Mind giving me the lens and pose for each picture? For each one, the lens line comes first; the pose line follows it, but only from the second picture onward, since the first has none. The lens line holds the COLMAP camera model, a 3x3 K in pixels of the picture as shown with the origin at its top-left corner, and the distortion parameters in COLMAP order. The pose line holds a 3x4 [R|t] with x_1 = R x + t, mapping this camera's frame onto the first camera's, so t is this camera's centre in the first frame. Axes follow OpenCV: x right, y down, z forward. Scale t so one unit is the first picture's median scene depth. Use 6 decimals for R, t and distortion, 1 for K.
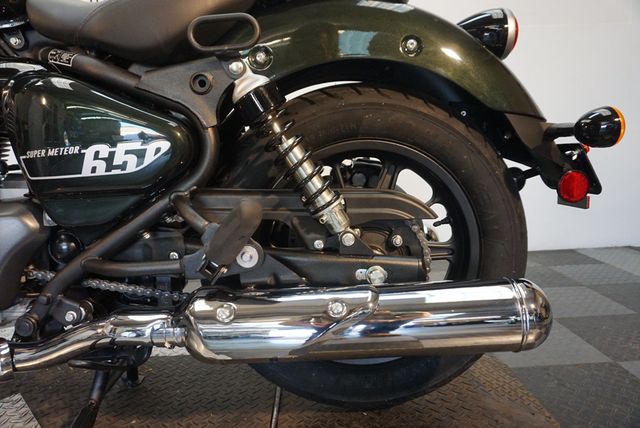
lens RADIAL K [[429.2, 0, 316.5], [0, 429.2, 207.0], [0, 0, 1]] dist [-0.056471, 0.037036]
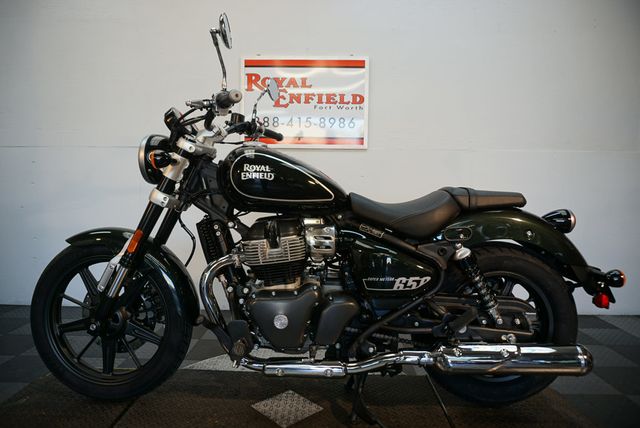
lens RADIAL K [[429.2, 0, 316.5], [0, 429.2, 207.0], [0, 0, 1]] dist [-0.056471, 0.037036]
pose [[0.998060, 0.054237, -0.030560, -0.838239], [-0.056523, 0.995213, -0.079723, -0.286140], [0.026089, 0.081296, 0.996348, -1.266156]]
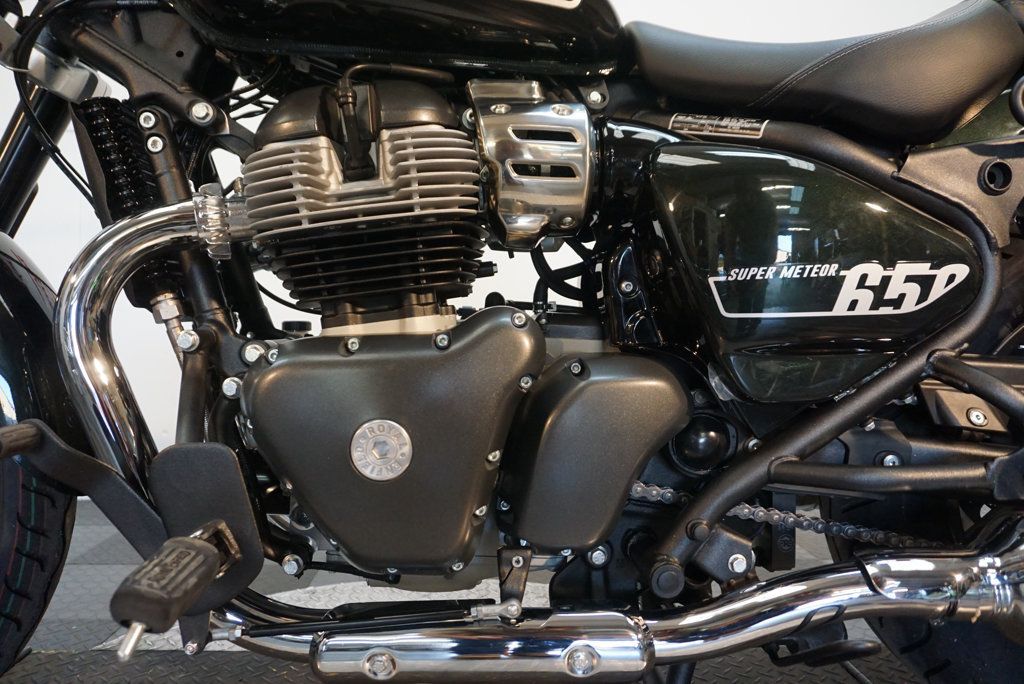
lens RADIAL K [[686.7, 0, 506.4], [0, 686.7, 330.8], [0, 0, 1]] dist [-0.056471, 0.037036]
pose [[0.998972, 0.041549, 0.018146, -0.922426], [-0.039135, 0.992290, -0.117594, 0.069775], [-0.022892, 0.116763, 0.992896, 0.070007]]
